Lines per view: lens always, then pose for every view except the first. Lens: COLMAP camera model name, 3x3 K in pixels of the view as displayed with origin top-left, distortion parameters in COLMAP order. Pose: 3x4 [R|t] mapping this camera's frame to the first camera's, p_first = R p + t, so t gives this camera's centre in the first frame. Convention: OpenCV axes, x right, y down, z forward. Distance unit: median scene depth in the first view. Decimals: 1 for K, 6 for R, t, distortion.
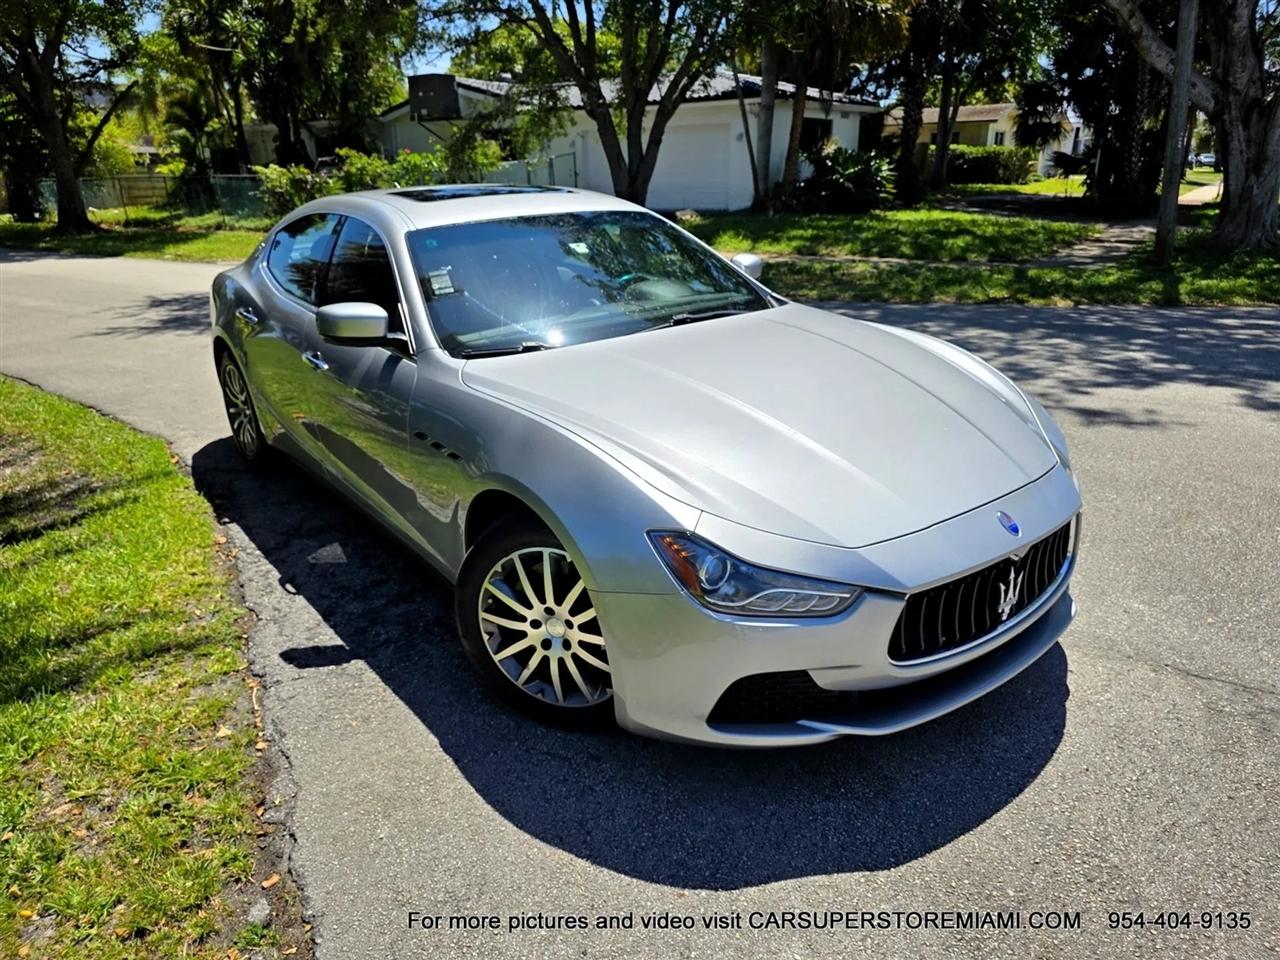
lens RADIAL K [[878.4, 0, 645.1], [0, 878.4, 483.9], [0, 0, 1]] dist [0.041008, -0.037729]
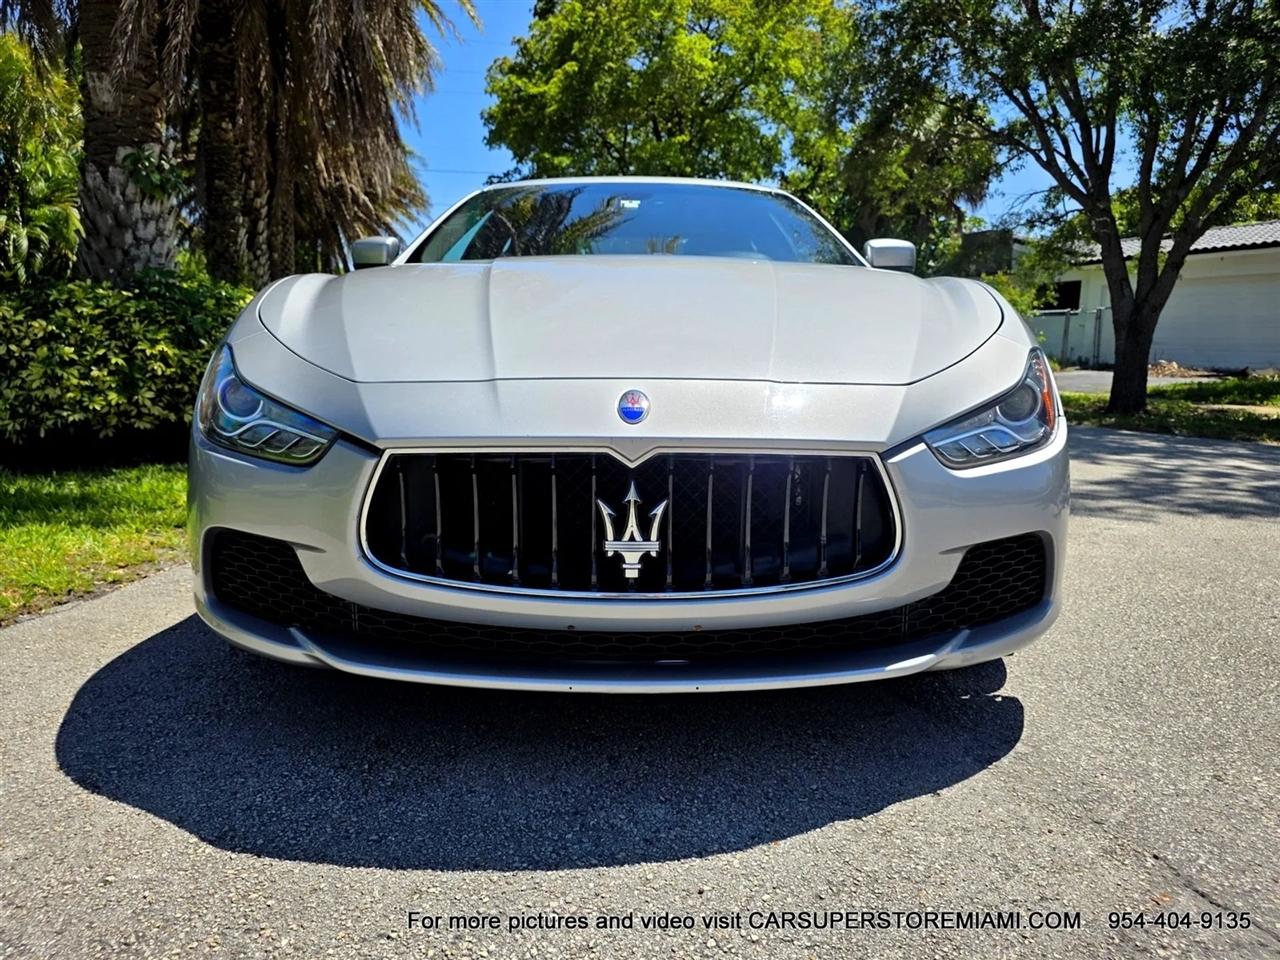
lens RADIAL K [[878.4, 0, 643.7], [0, 878.4, 477.9], [0, 0, 1]] dist [0.041008, -0.037729]
pose [[0.800741, 0.127001, -0.585392, 0.676375], [-0.237743, 0.964379, -0.115980, 0.139999], [0.549811, 0.232042, 0.802412, 0.464362]]
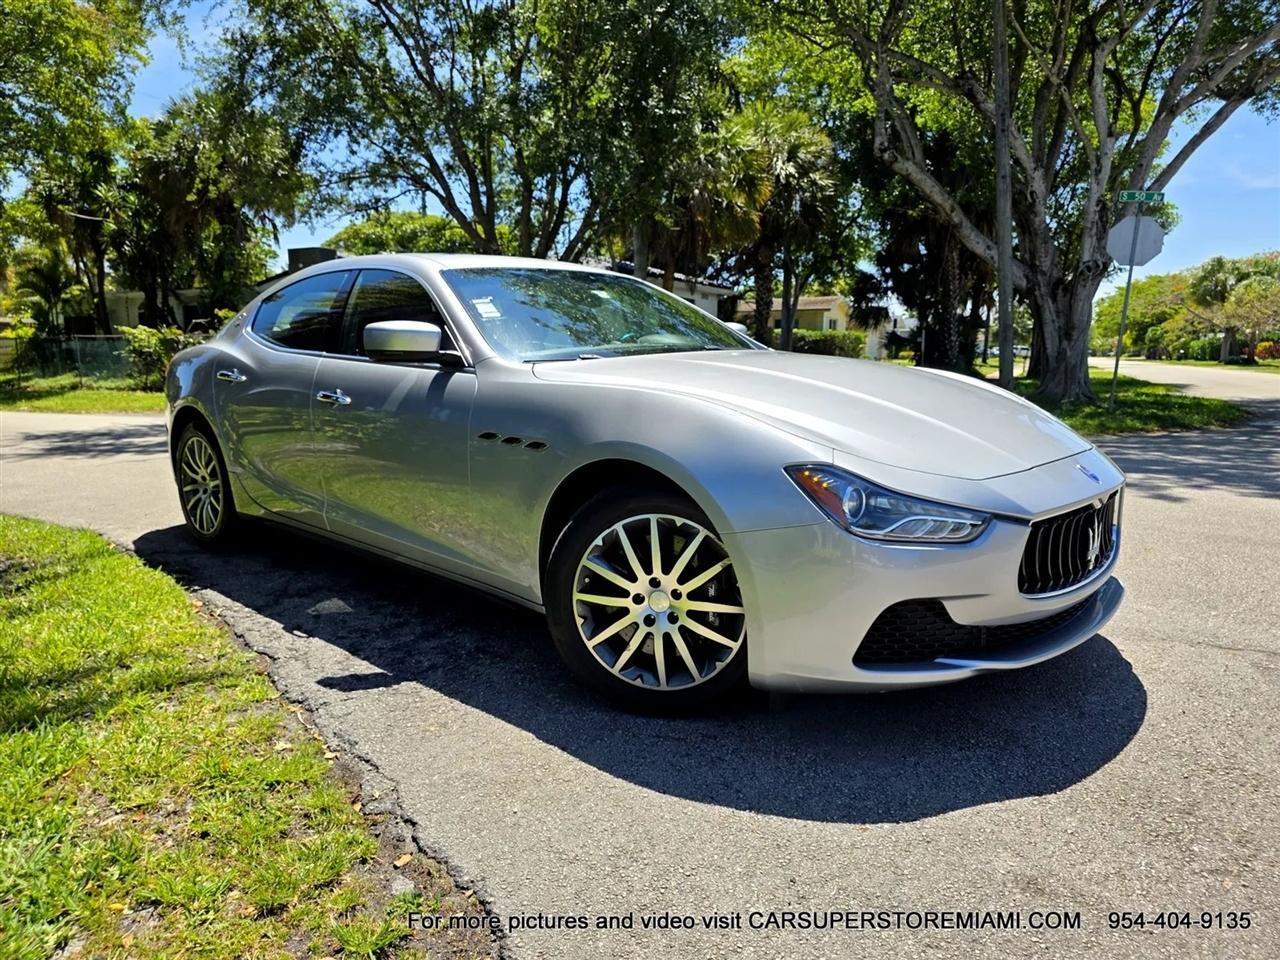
lens RADIAL K [[878.4, 0, 643.9], [0, 878.4, 467.9], [0, 0, 1]] dist [0.041008, -0.037729]
pose [[0.987018, -0.007574, 0.160433, -0.261369], [0.042073, 0.976199, -0.212758, 0.214797], [-0.155003, 0.216746, 0.963844, 0.032714]]
